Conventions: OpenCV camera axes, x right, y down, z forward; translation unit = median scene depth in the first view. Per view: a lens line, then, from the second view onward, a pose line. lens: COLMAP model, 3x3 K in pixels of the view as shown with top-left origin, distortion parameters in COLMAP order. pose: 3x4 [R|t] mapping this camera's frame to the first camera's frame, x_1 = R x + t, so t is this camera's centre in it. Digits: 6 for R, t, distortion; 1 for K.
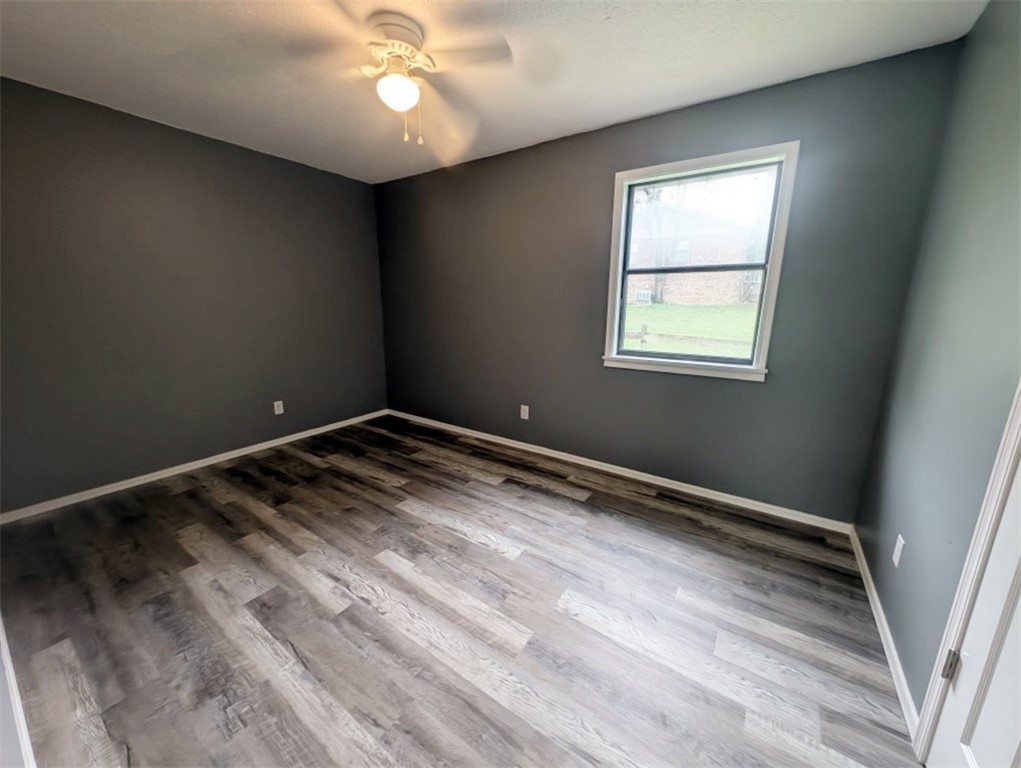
lens RADIAL K [[394.5, 0, 510.5], [0, 394.5, 384.0], [0, 0, 1]] dist [-0.001418, -0.000047]
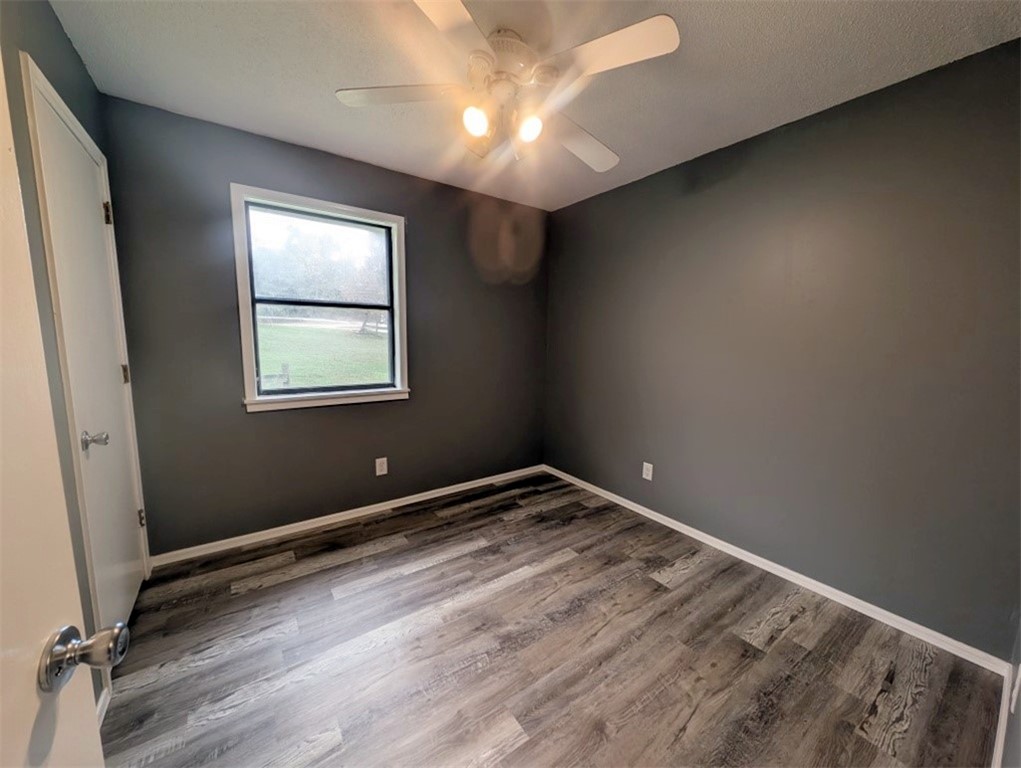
lens RADIAL K [[382.5, 0, 510.5], [0, 382.5, 384.0], [0, 0, 1]] dist [0.000166, 0.000070]
pose [[0.336103, -0.112331, 0.935102, -0.390287], [0.180197, 0.982190, 0.053220, -0.058073], [-0.924426, 0.150616, 0.350359, 0.264641]]
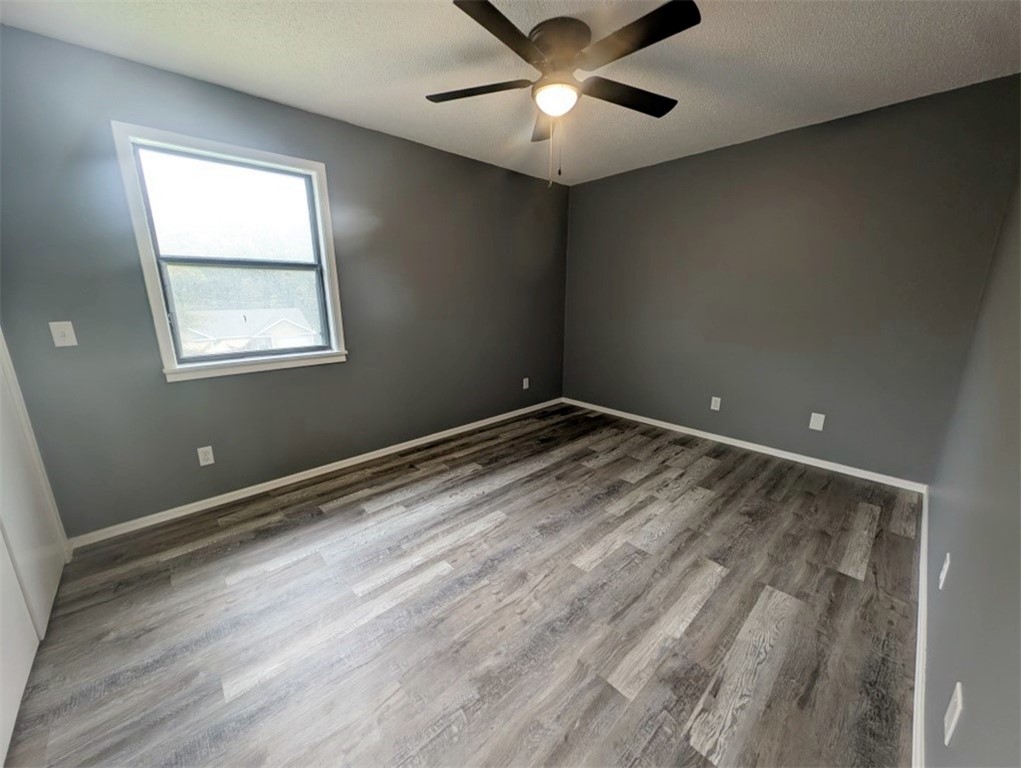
lens RADIAL K [[376.0, 0, 497.9], [0, 376.0, 383.1], [0, 0, 1]] dist [-0.012649, -0.000061]
pose [[0.231445, -0.227574, 0.945856, -0.369605], [0.204220, 0.961956, 0.181477, -0.054874], [-0.951172, 0.151161, 0.269115, 0.249644]]
